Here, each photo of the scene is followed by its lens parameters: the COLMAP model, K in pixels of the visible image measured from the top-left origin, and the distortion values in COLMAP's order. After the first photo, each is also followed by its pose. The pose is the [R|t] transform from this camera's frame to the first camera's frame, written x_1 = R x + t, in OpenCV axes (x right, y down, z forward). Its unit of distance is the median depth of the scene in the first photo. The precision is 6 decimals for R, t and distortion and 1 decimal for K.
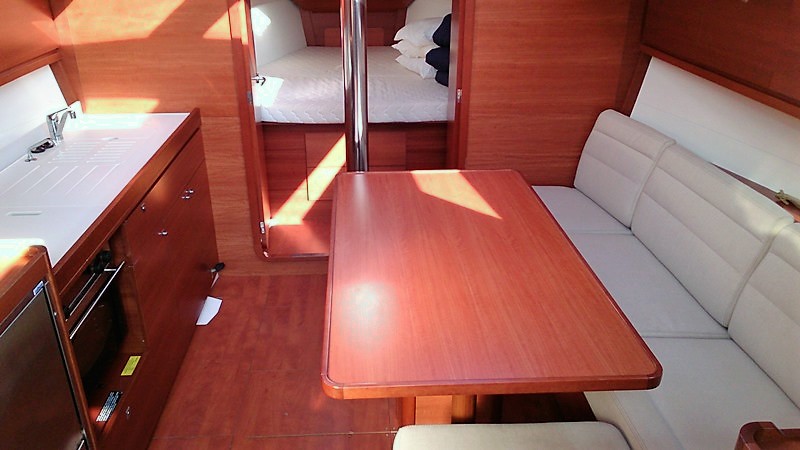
lens RADIAL K [[565.8, 0, 397.8], [0, 565.8, 232.8], [0, 0, 1]] dist [0.010263, -0.000857]
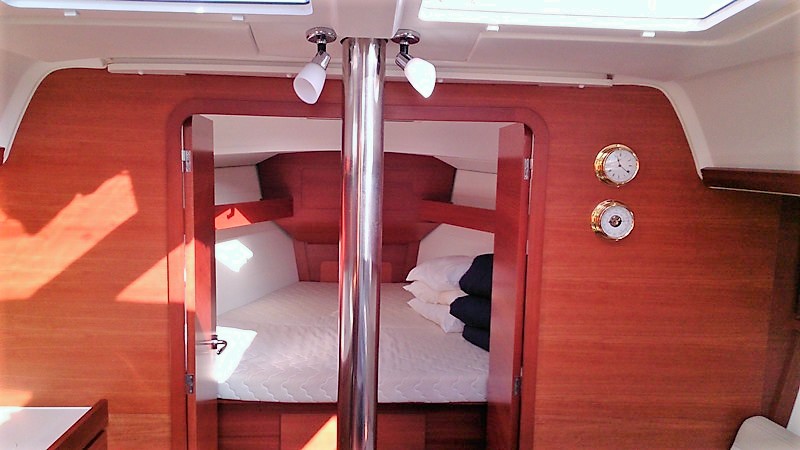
lens RADIAL K [[548.8, 0, 402.0], [0, 548.8, 264.7], [0, 0, 1]] dist [-0.000658, -0.001055]
pose [[0.999566, 0.024130, 0.016882, -0.037325], [-0.017925, 0.953342, -0.301359, -0.182066], [-0.023366, 0.300925, 0.953361, 0.362420]]
